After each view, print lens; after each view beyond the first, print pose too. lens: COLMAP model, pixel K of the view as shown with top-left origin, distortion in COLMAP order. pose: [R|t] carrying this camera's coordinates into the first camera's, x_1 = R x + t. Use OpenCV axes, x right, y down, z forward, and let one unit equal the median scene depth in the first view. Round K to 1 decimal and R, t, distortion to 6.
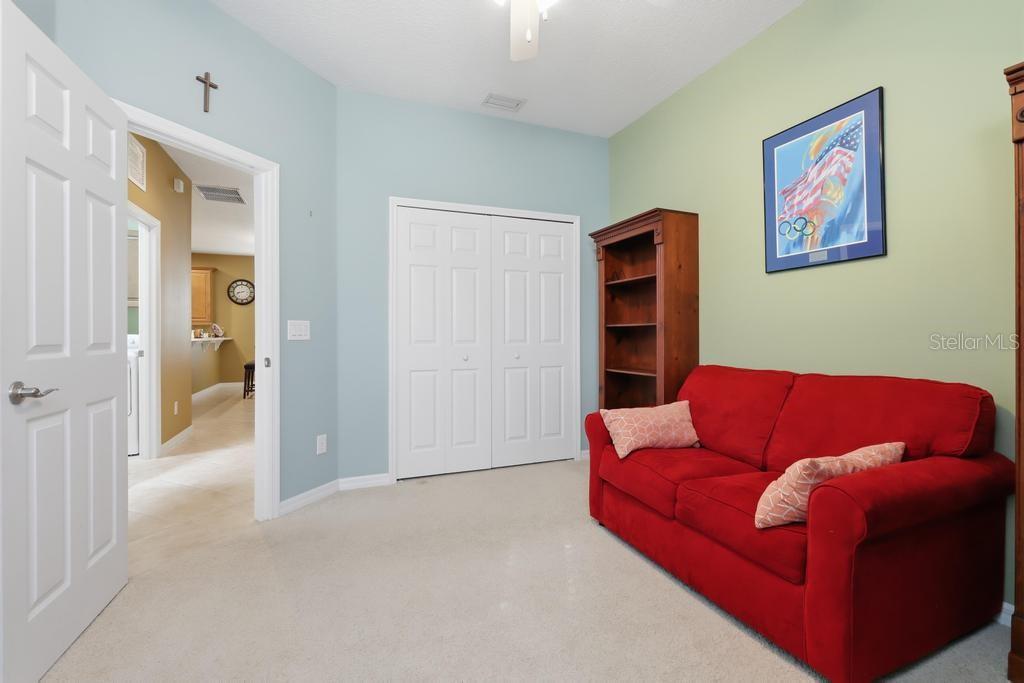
lens RADIAL K [[452.4, 0, 511.2], [0, 452.4, 335.5], [0, 0, 1]] dist [0.001882, -0.000051]
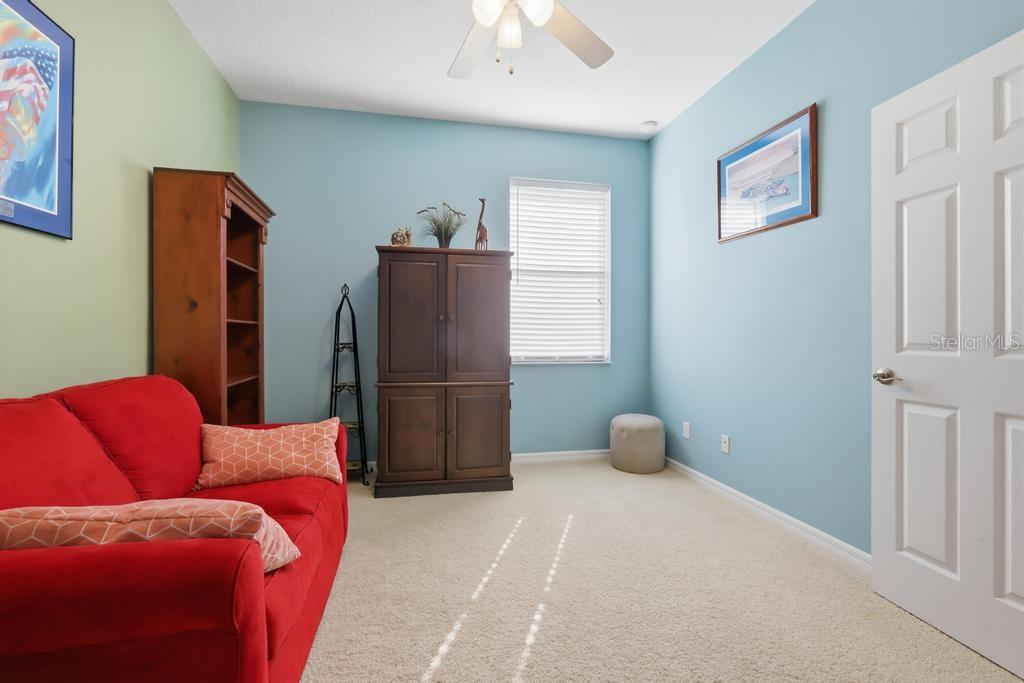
lens RADIAL K [[452.4, 0, 509.4], [0, 452.4, 335.2], [0, 0, 1]] dist [0.001882, -0.000051]
pose [[-0.981264, -0.001366, 0.192665, -0.145485], [-0.000910, 0.999997, 0.002457, -0.003369], [-0.192667, 0.002235, -0.981262, 1.782407]]
